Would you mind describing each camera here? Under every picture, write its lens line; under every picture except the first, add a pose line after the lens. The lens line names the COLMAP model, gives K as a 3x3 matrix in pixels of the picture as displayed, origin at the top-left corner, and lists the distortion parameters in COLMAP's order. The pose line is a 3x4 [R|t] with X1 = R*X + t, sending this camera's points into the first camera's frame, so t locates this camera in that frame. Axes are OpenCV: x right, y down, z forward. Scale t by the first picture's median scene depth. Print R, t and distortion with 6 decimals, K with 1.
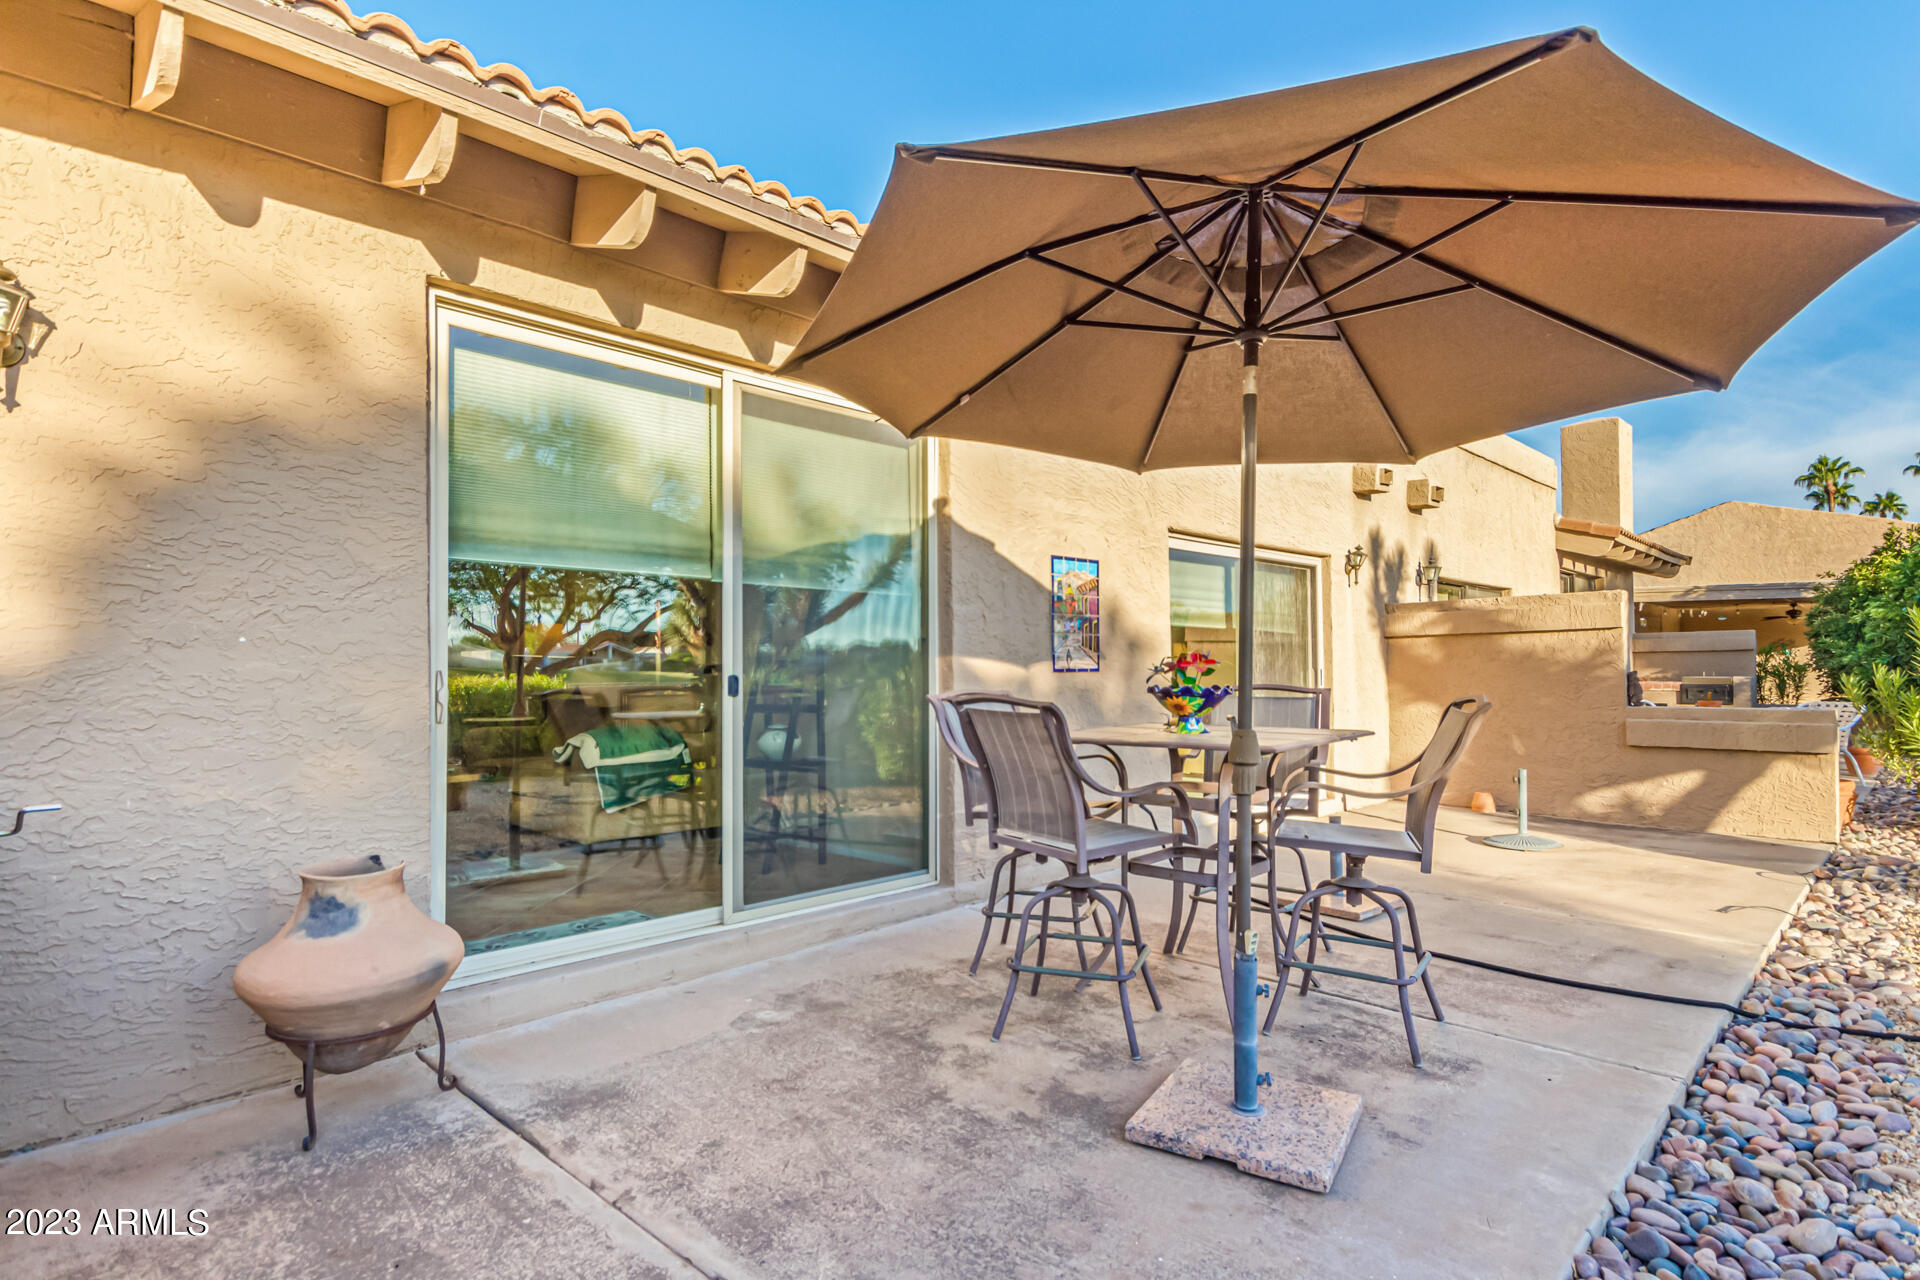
lens RADIAL K [[999.3, 0, 970.4], [0, 999.3, 652.7], [0, 0, 1]] dist [0.013052, -0.002503]
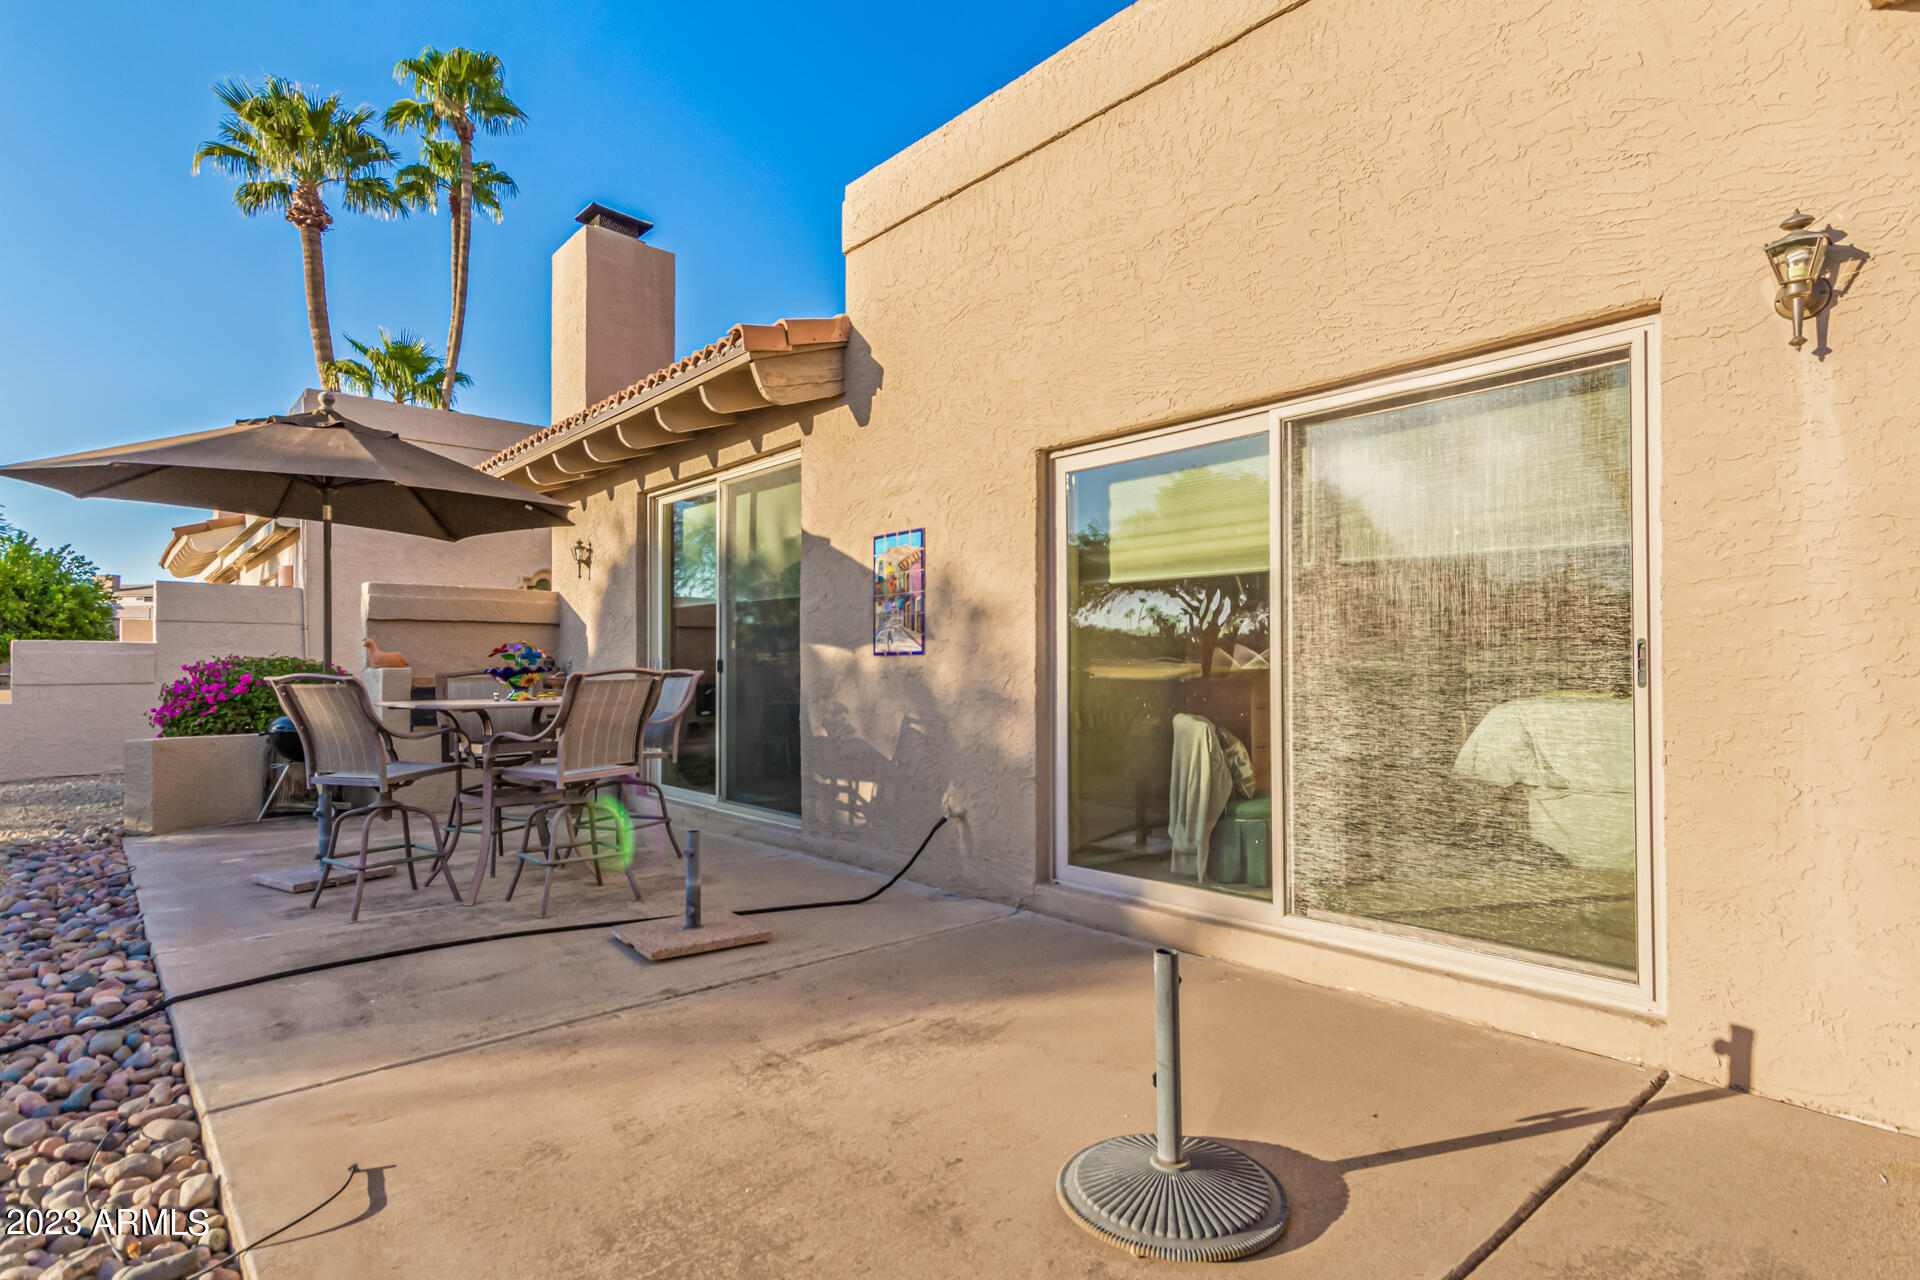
lens RADIAL K [[999.3, 0, 974.6], [0, 999.3, 652.1], [0, 0, 1]] dist [0.013052, -0.002503]
pose [[-0.056107, -0.006445, -0.998404, 1.768055], [0.025779, 0.999636, -0.007902, 0.043762], [0.998092, -0.026182, -0.055921, 1.933156]]
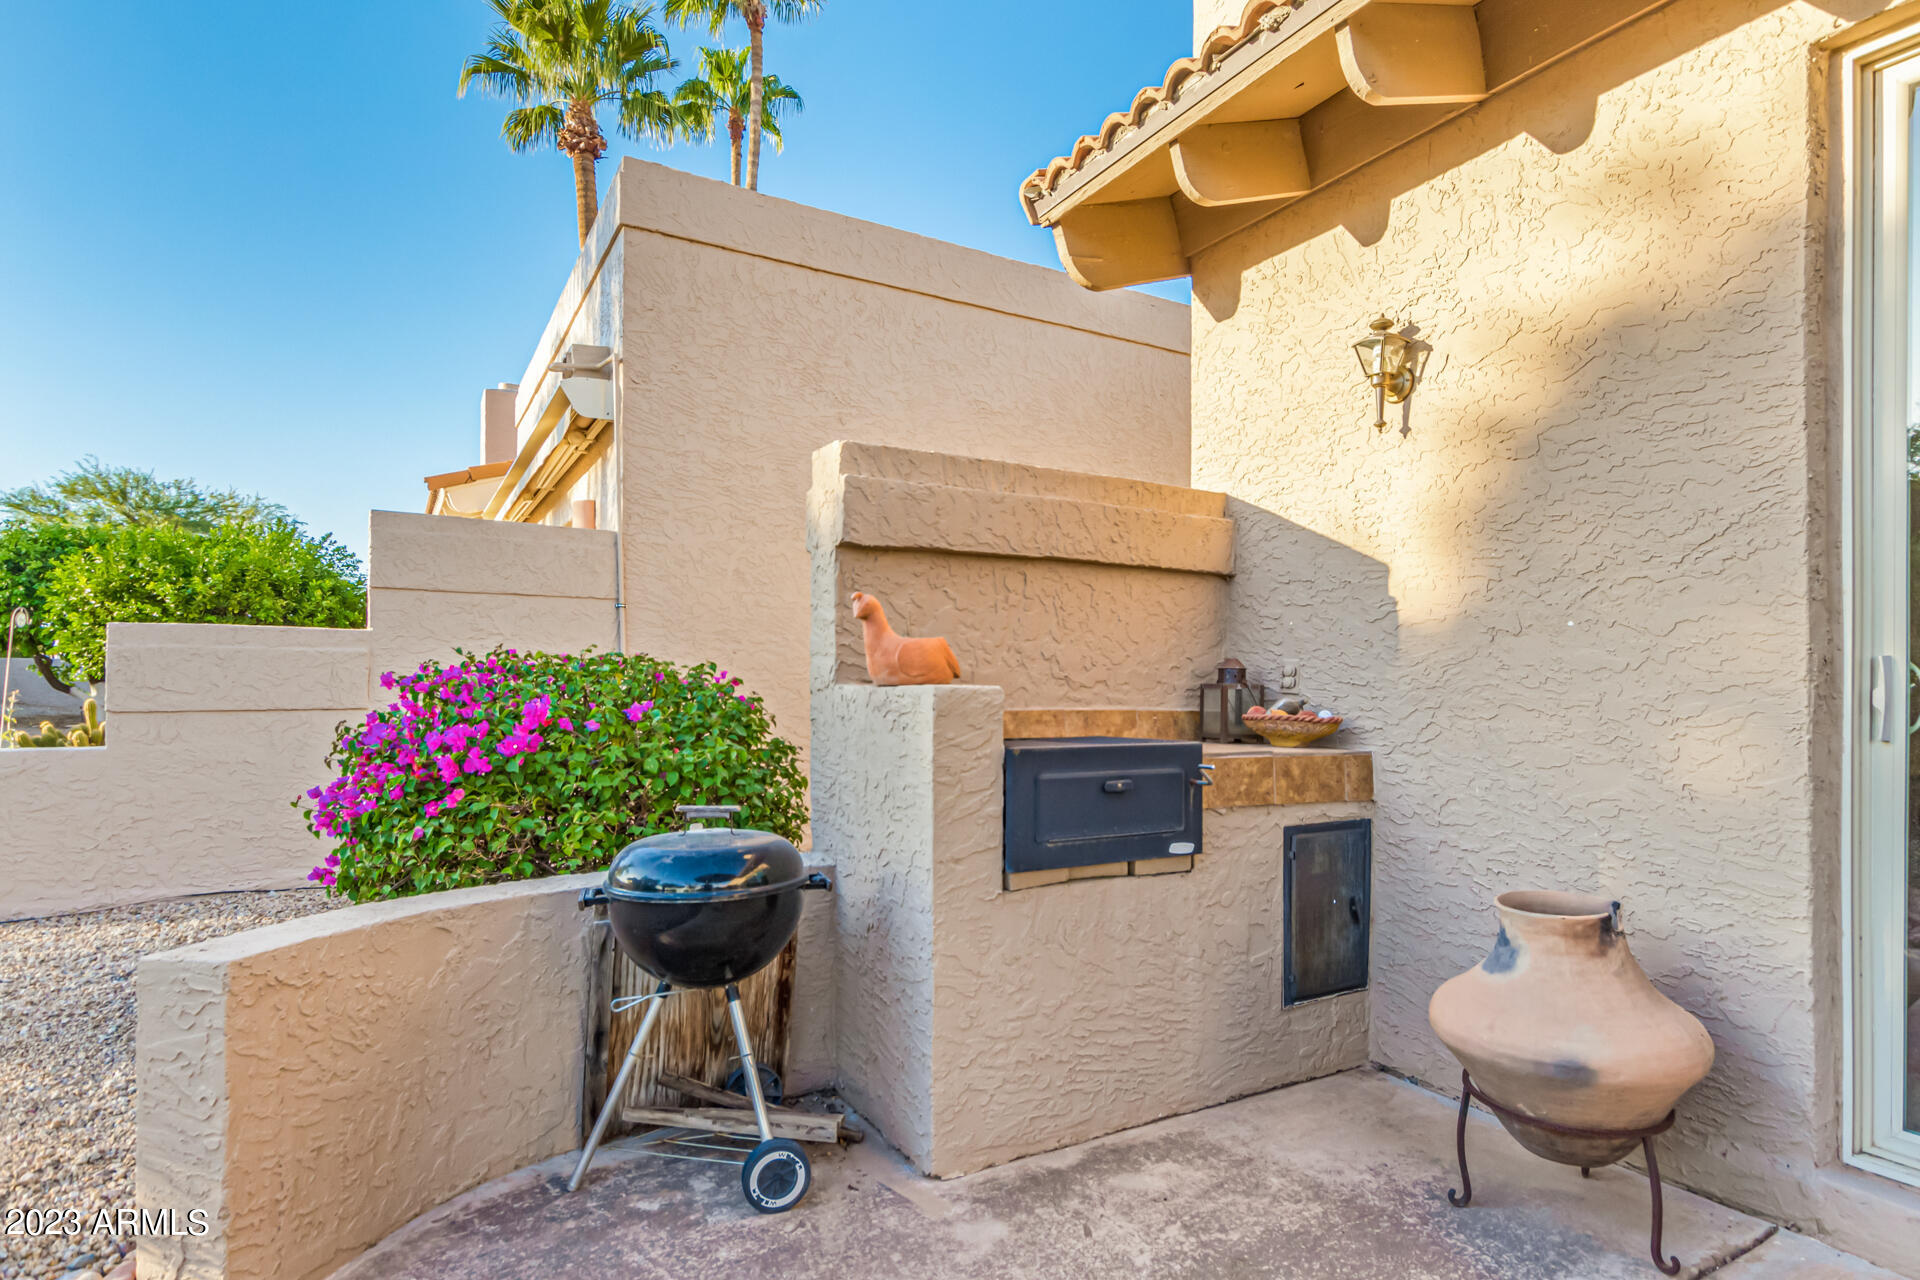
lens RADIAL K [[999.3, 0, 965.6], [0, 999.3, 675.3], [0, 0, 1]] dist [0.013052, -0.002503]
pose [[-0.254616, -0.000304, -0.967042, 0.240034], [0.019403, 0.999797, -0.005423, 0.025032], [0.966848, -0.020144, -0.254558, 0.666329]]
